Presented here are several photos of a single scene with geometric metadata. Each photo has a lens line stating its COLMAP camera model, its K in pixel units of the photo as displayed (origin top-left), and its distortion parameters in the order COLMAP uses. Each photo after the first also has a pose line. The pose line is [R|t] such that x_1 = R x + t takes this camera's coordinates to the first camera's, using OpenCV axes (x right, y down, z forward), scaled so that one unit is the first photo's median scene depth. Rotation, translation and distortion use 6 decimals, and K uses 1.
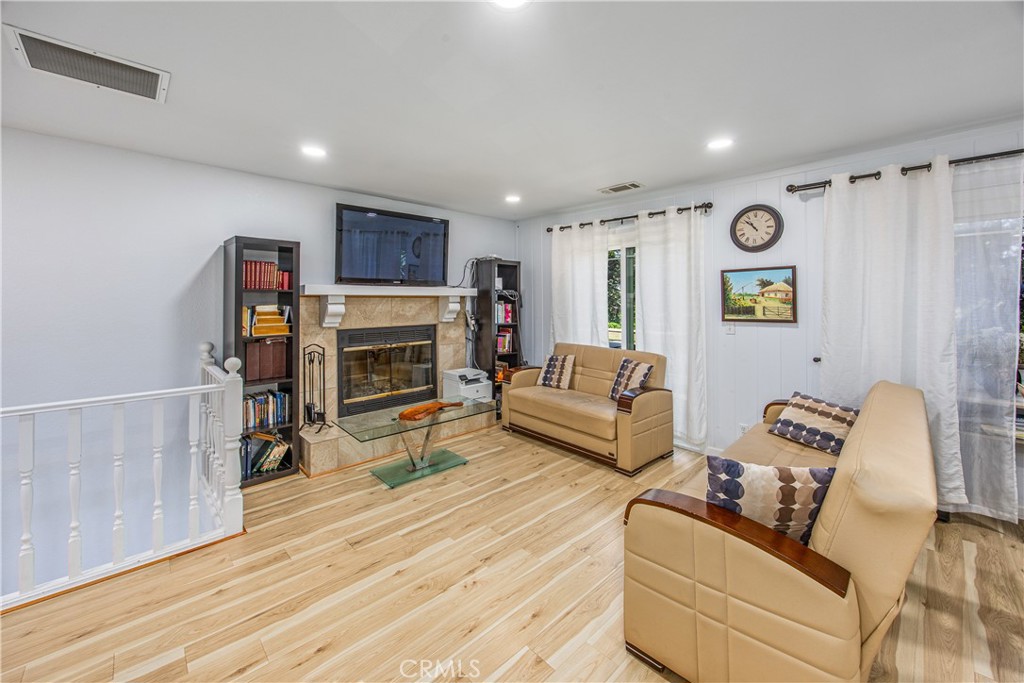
lens RADIAL K [[400.0, 0, 518.0], [0, 400.0, 299.3], [0, 0, 1]] dist [-0.001215, -0.000082]
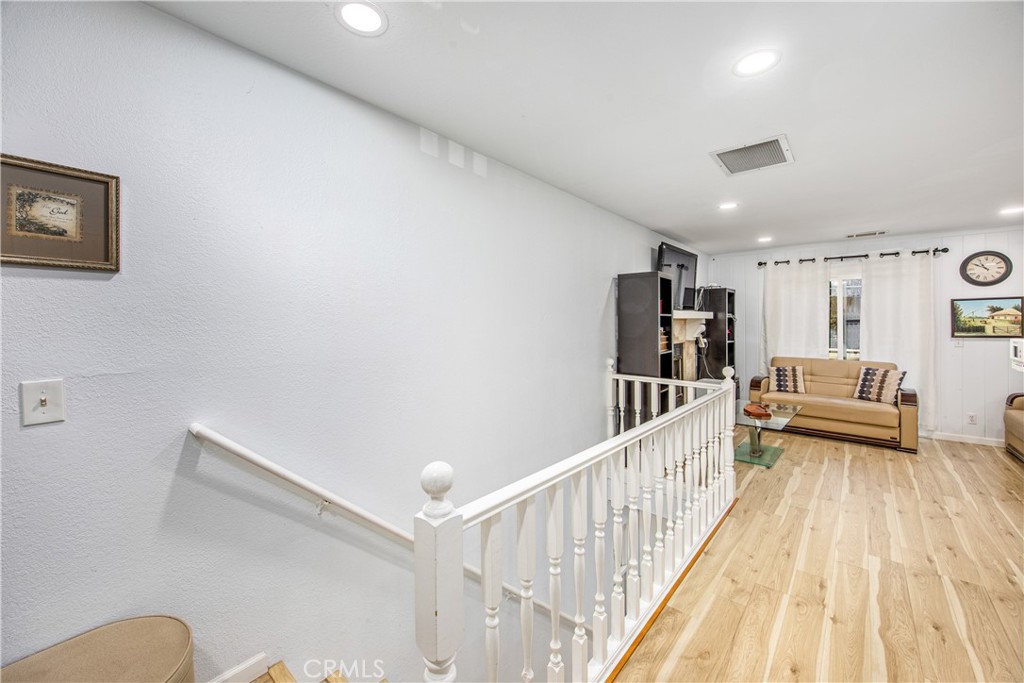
lens RADIAL K [[398.8, 0, 512.3], [0, 398.8, 325.5], [0, 0, 1]] dist [-0.002582, -0.000364]
pose [[0.993966, -0.003935, 0.109617, -1.069035], [0.002582, 0.999919, 0.012484, -0.004948], [-0.109657, -0.012125, 0.993896, -0.152062]]
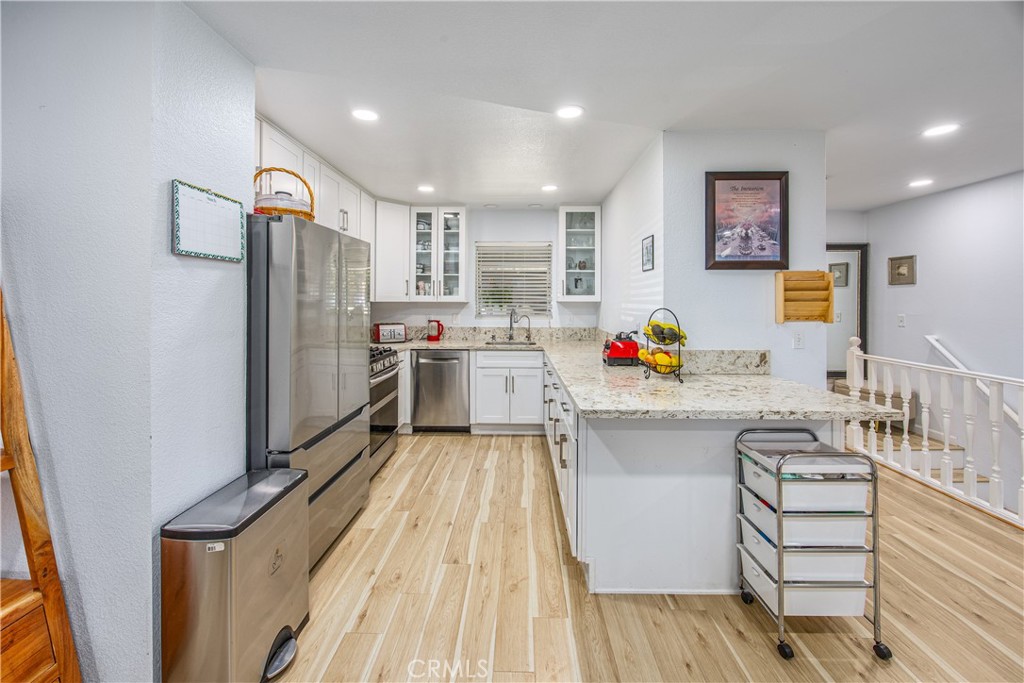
lens RADIAL K [[403.6, 0, 511.6], [0, 403.6, 306.3], [0, 0, 1]] dist [-0.000554, -0.000033]
pose [[-0.703144, 0.009028, -0.710990, 0.306524], [0.003542, 0.999951, 0.009194, 0.000963], [0.711038, 0.003946, -0.703142, 0.233628]]
